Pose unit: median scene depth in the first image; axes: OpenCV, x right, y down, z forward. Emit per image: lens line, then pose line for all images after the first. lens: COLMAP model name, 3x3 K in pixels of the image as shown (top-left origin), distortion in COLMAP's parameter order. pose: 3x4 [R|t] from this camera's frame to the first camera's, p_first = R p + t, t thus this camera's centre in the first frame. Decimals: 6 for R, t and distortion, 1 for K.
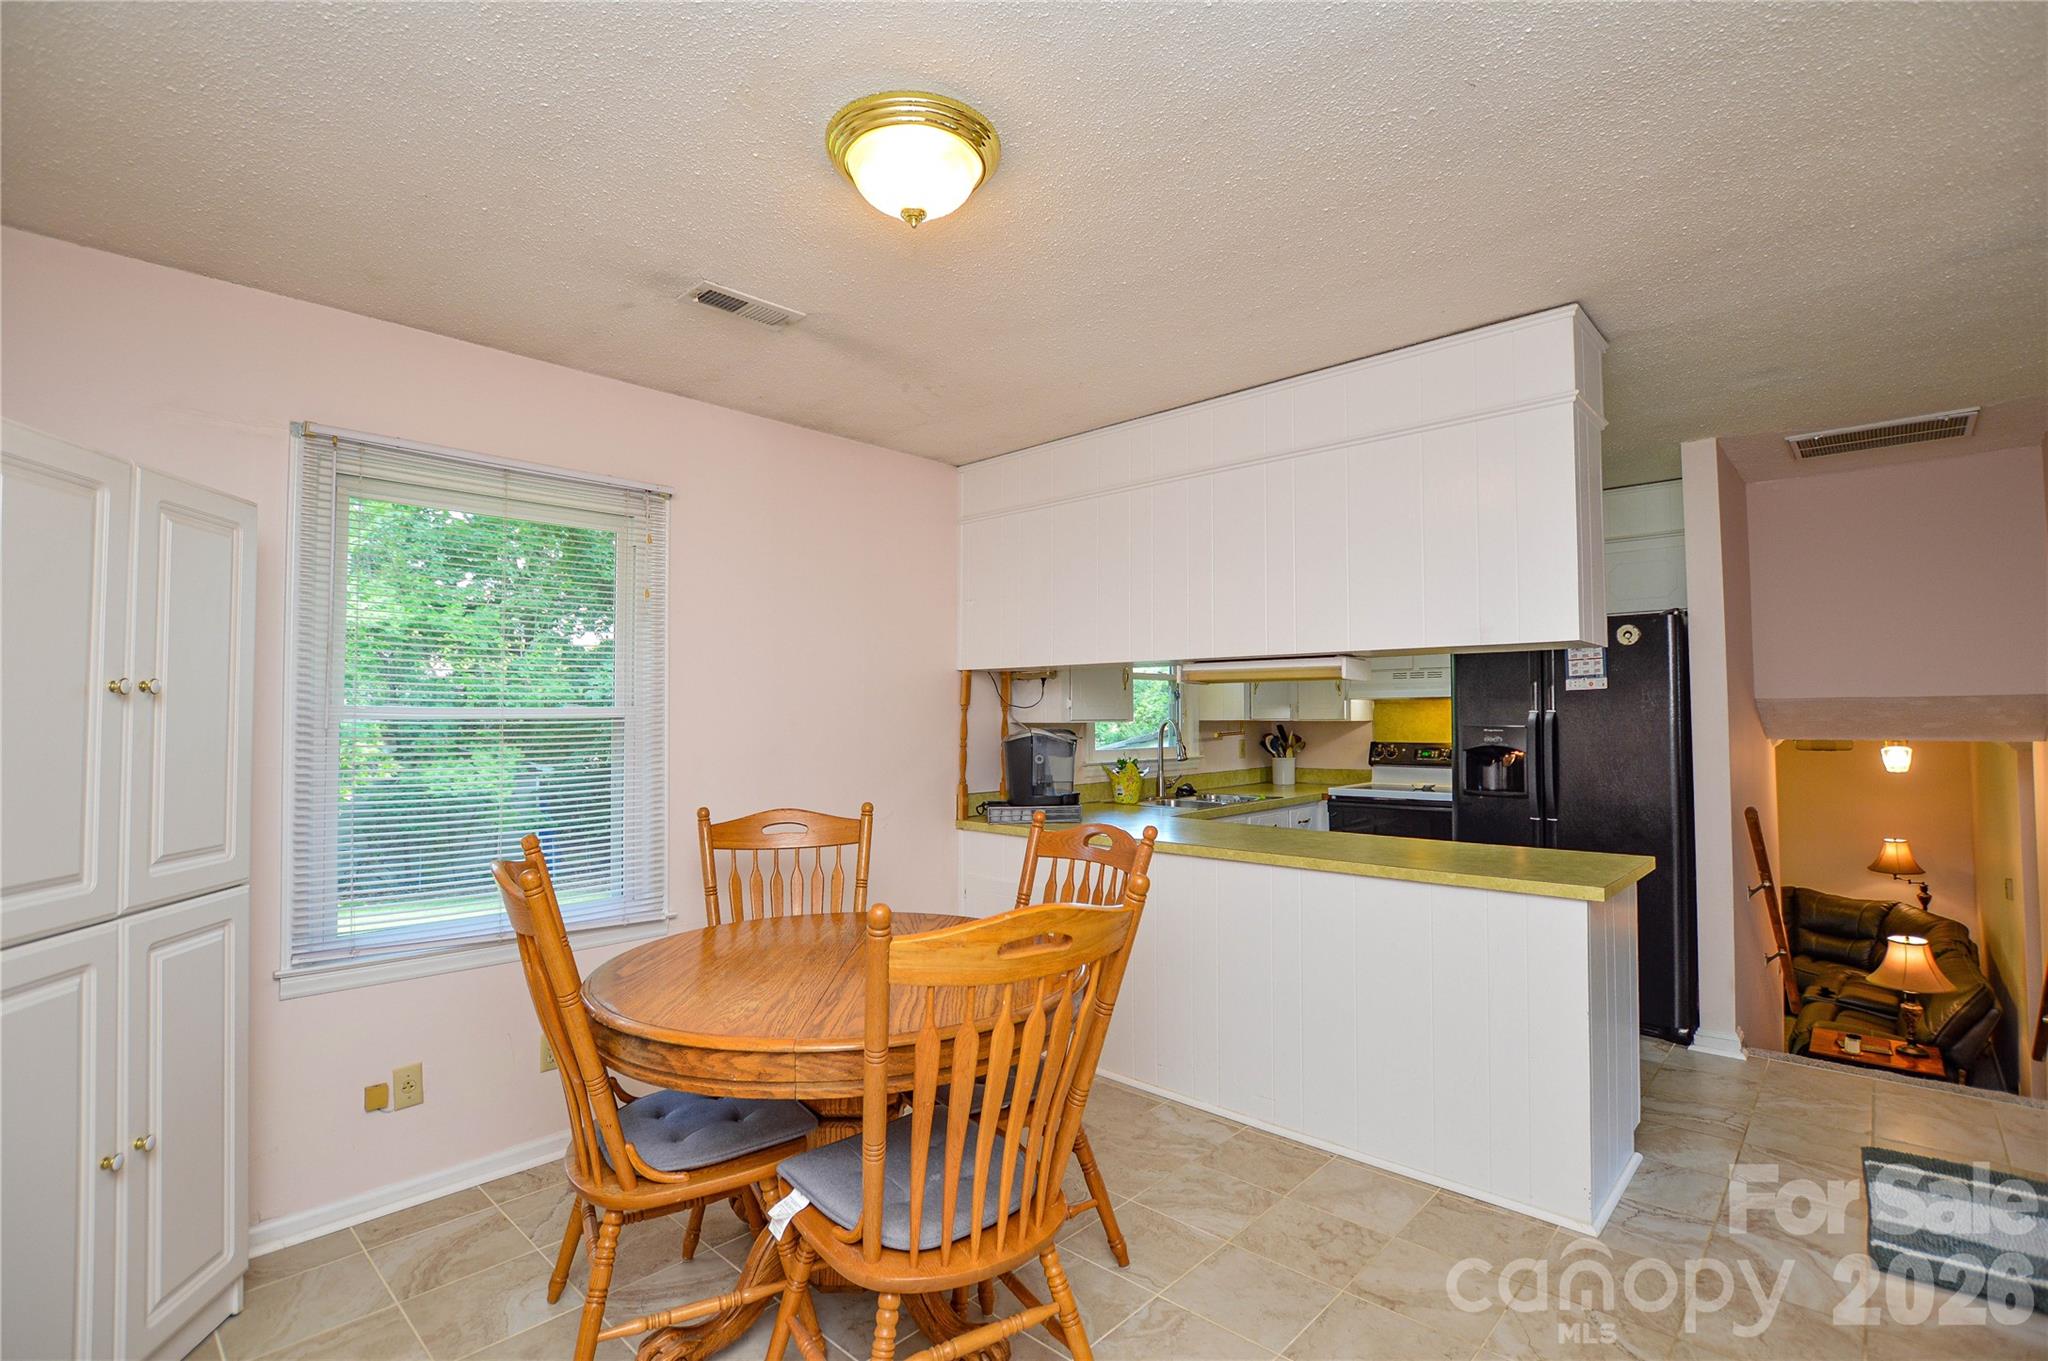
lens RADIAL K [[932.2, 0, 1024.0], [0, 932.2, 680.5], [0, 0, 1]] dist [-0.026660, 0.000468]
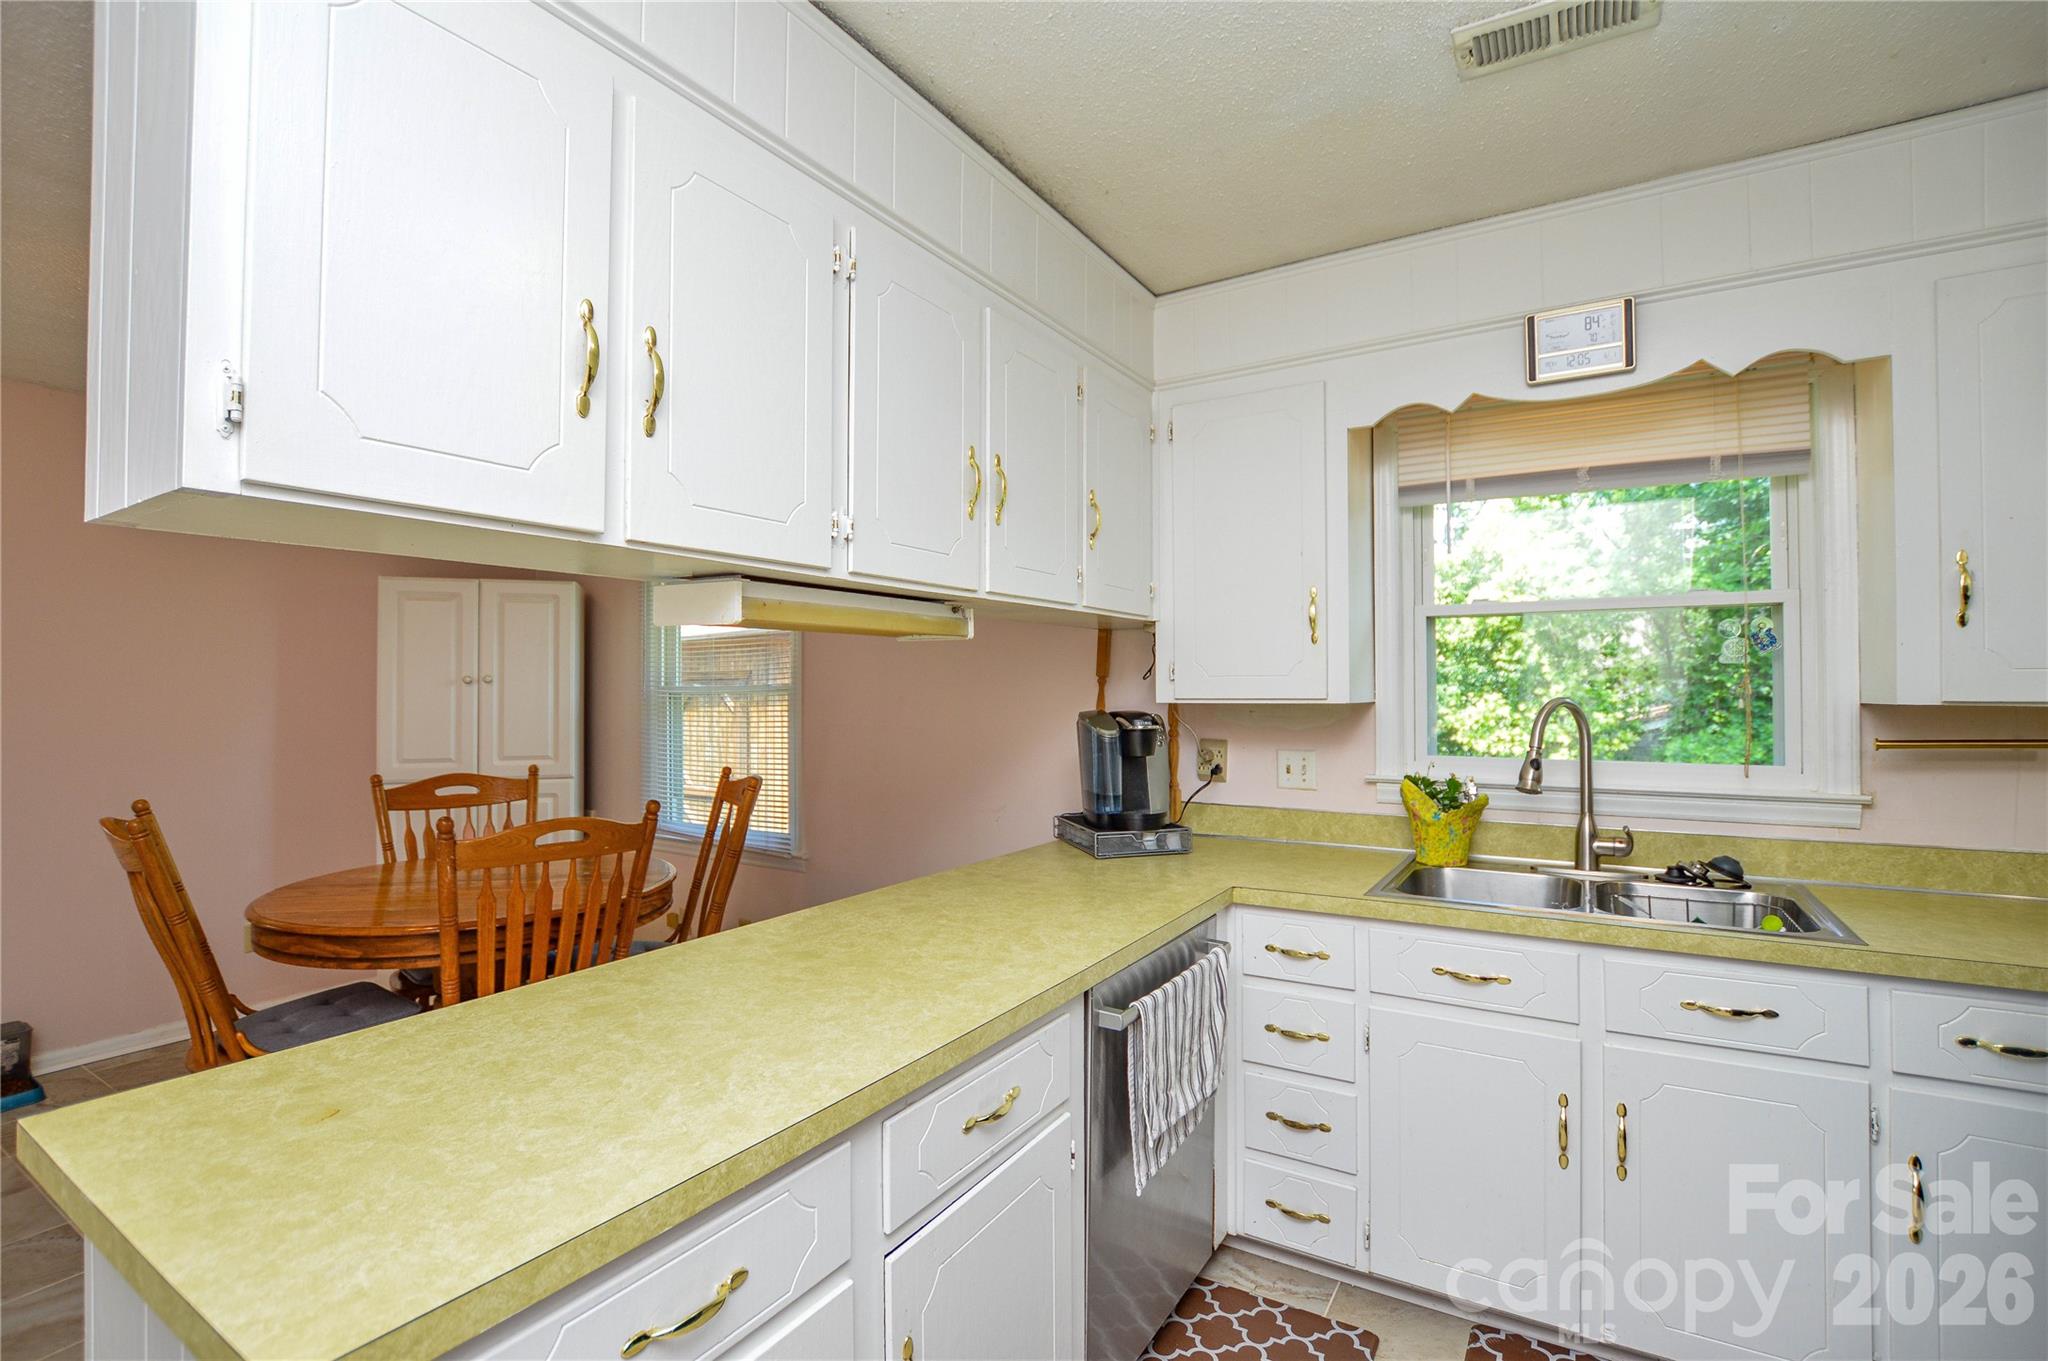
lens RADIAL K [[932.2, 0, 1024.0], [0, 932.2, 680.5], [0, 0, 1]] dist [-0.026660, 0.000468]
pose [[0.199974, -0.008032, -0.979768, 0.512328], [0.041272, 0.999148, 0.000232, 0.020480], [0.978932, -0.040483, 0.200135, 0.627626]]
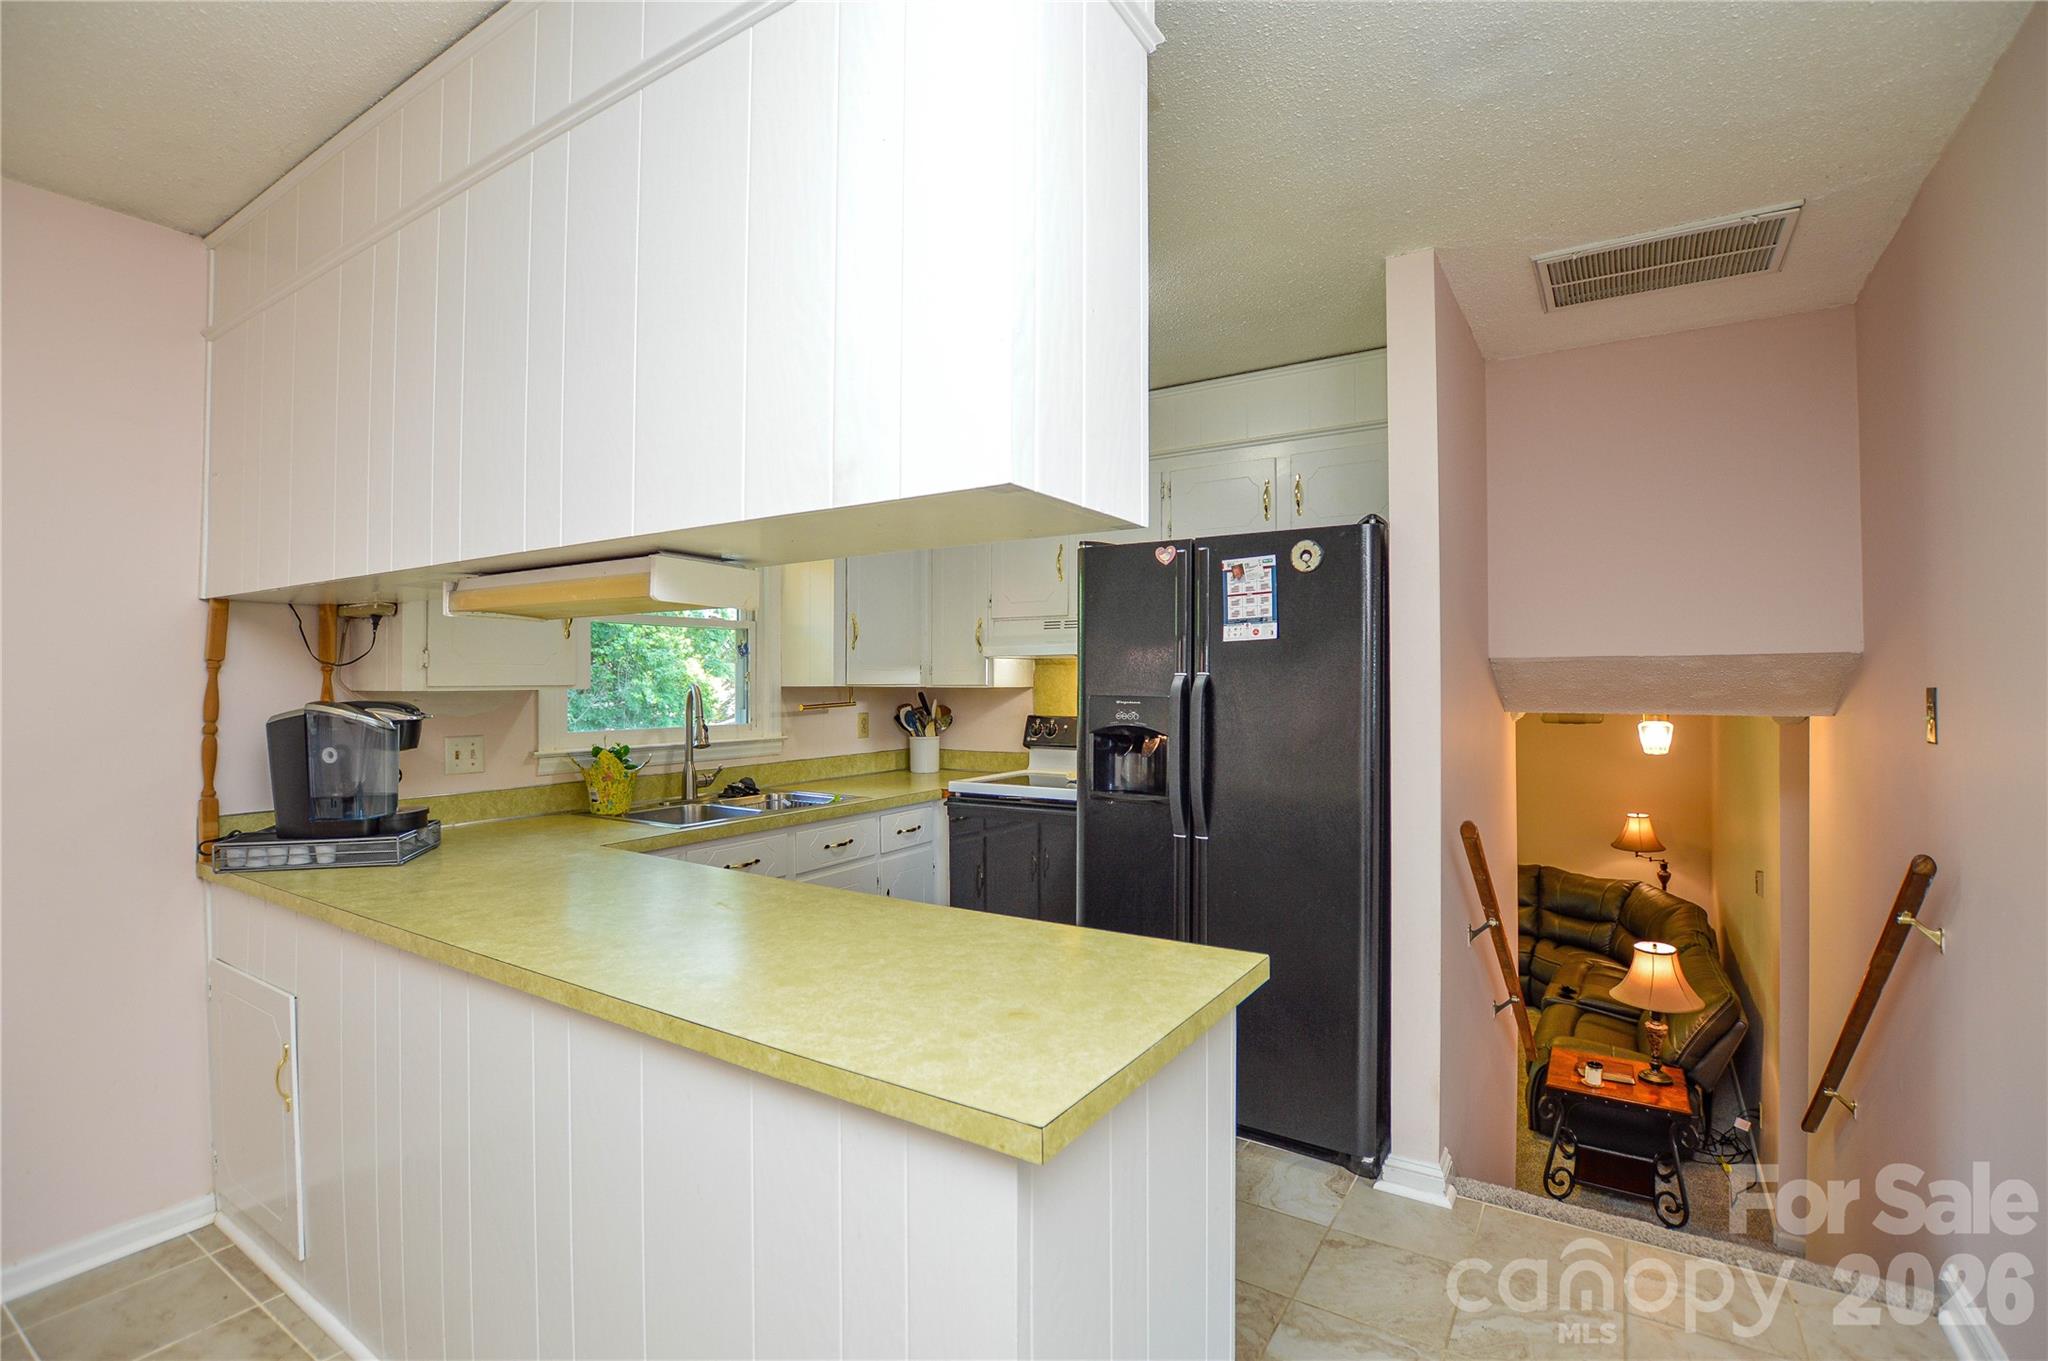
lens RADIAL K [[932.2, 0, 1024.0], [0, 932.2, 680.5], [0, 0, 1]] dist [-0.026660, 0.000468]
pose [[0.983368, 0.000865, 0.181623, 0.254365], [-0.007697, 0.999289, 0.036917, 0.011506], [-0.181462, -0.037701, 0.982675, 0.290619]]
